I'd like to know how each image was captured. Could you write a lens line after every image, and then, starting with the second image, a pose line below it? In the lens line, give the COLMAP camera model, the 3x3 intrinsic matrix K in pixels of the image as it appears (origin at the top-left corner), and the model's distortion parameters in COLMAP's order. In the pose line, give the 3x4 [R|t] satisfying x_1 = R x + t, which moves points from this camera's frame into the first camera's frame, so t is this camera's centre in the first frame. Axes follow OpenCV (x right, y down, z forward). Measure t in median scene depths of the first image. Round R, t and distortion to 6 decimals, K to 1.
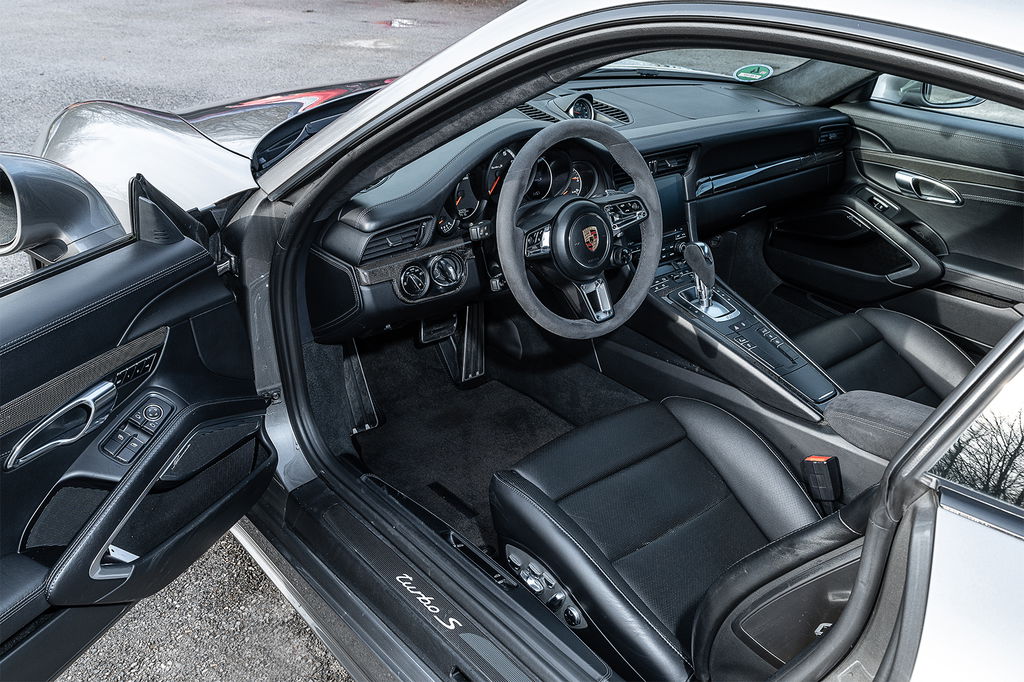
lens RADIAL K [[935.0, 0, 512.0], [0, 935.0, 341.0], [0, 0, 1]] dist [-0.004491, 0.004804]
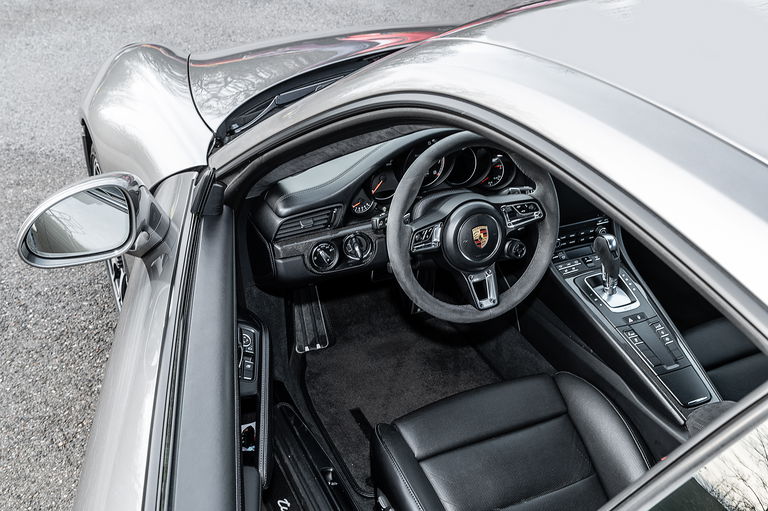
lens RADIAL K [[857.7, 0, 384.0], [0, 857.7, 255.5], [0, 0, 1]] dist [-0.014536, -0.013118]
pose [[0.963978, 0.125530, -0.234498, 0.211485], [-0.108023, 0.990411, 0.086118, -0.159454], [0.243060, -0.057685, 0.968295, -0.021273]]
